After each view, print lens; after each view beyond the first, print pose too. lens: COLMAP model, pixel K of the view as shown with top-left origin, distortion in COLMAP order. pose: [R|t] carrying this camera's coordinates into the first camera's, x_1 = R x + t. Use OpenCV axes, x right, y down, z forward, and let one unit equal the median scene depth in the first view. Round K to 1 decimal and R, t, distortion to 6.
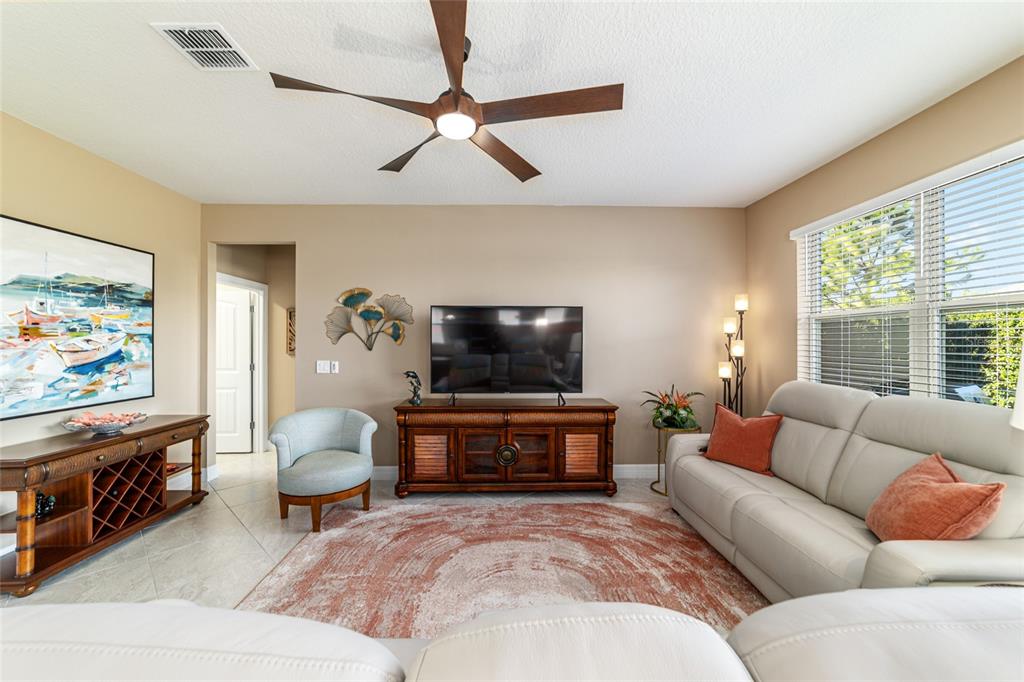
lens RADIAL K [[403.1, 0, 512.0], [0, 403.1, 341.0], [0, 0, 1]] dist [-0.003100, -0.000129]
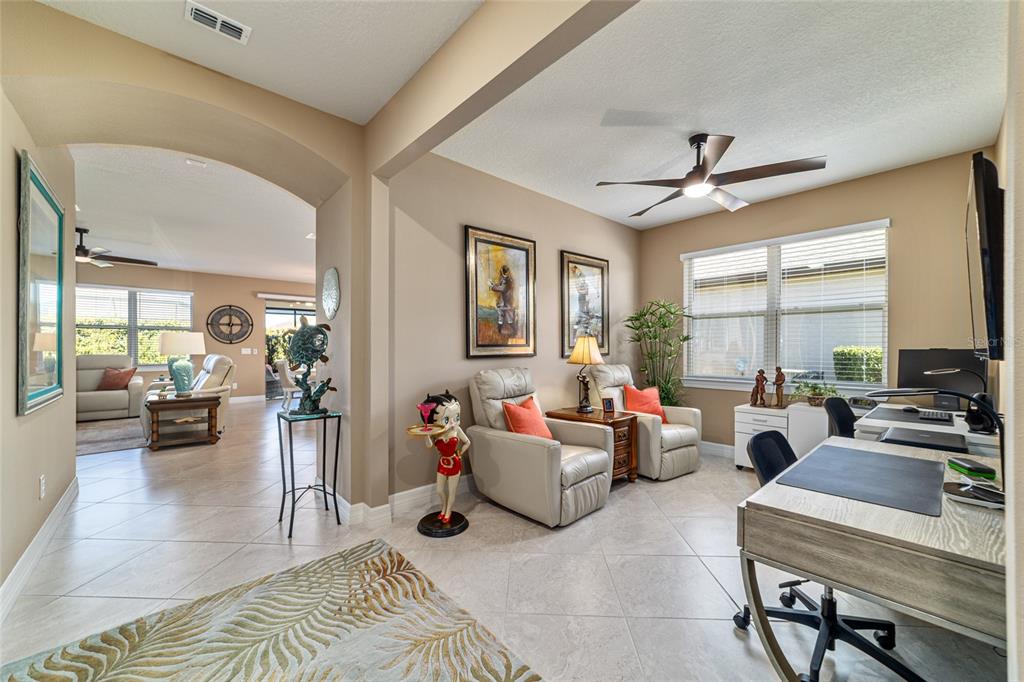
lens RADIAL K [[395.6, 0, 510.4], [0, 395.6, 346.3], [0, 0, 1]] dist [-0.017976, 0.009558]
pose [[-0.645867, 0.001692, 0.763448, -2.570957], [-0.002171, 0.999989, -0.004052, 0.052924], [-0.763446, -0.004274, -0.645857, 0.296859]]
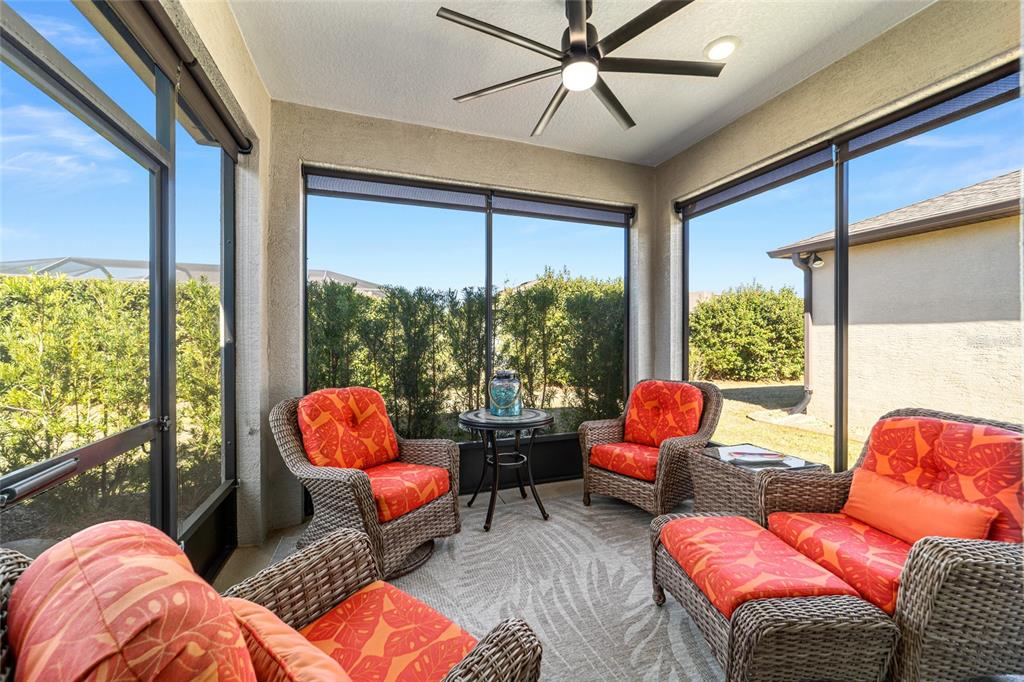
lens RADIAL K [[400.2, 0, 512.7], [0, 400.2, 329.6], [0, 0, 1]] dist [-0.025563, 0.008948]
pose [[-0.317009, 0.014151, 0.948317, 0.820928], [-0.006604, 0.999832, -0.017127, 0.067587], [-0.948399, -0.011692, -0.316862, -0.328873]]
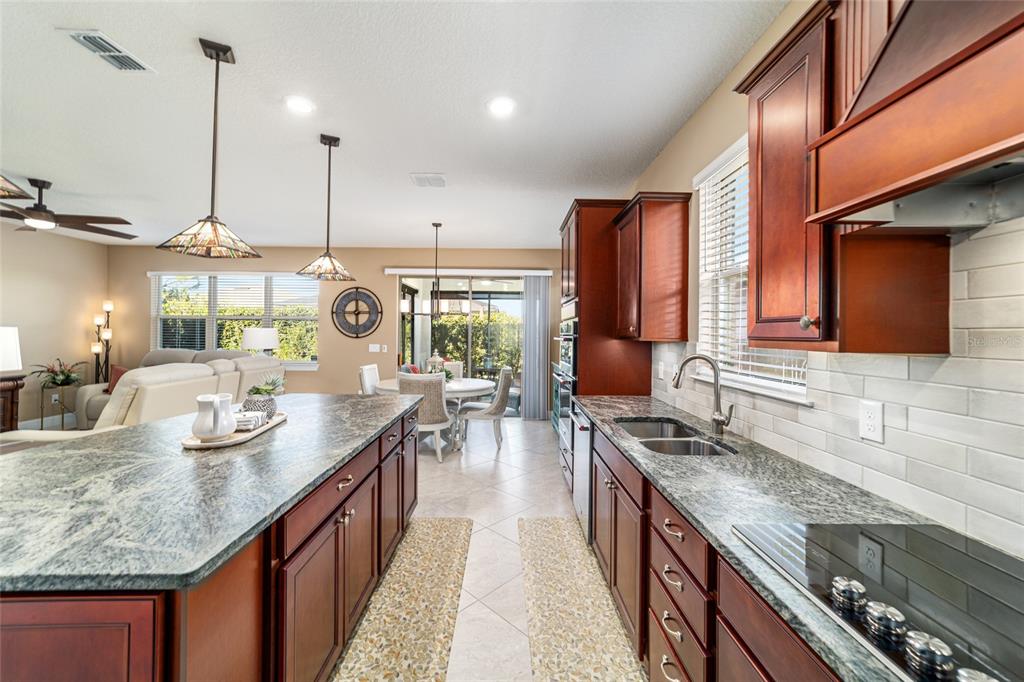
lens RADIAL K [[392.7, 0, 510.8], [0, 392.7, 338.4], [0, 0, 1]] dist [-0.019624, 0.008646]
pose [[0.016664, -0.013162, 0.999775, -1.250729], [-0.013745, 0.999816, 0.013392, -0.009866], [-0.999767, -0.013965, 0.016480, -0.842991]]
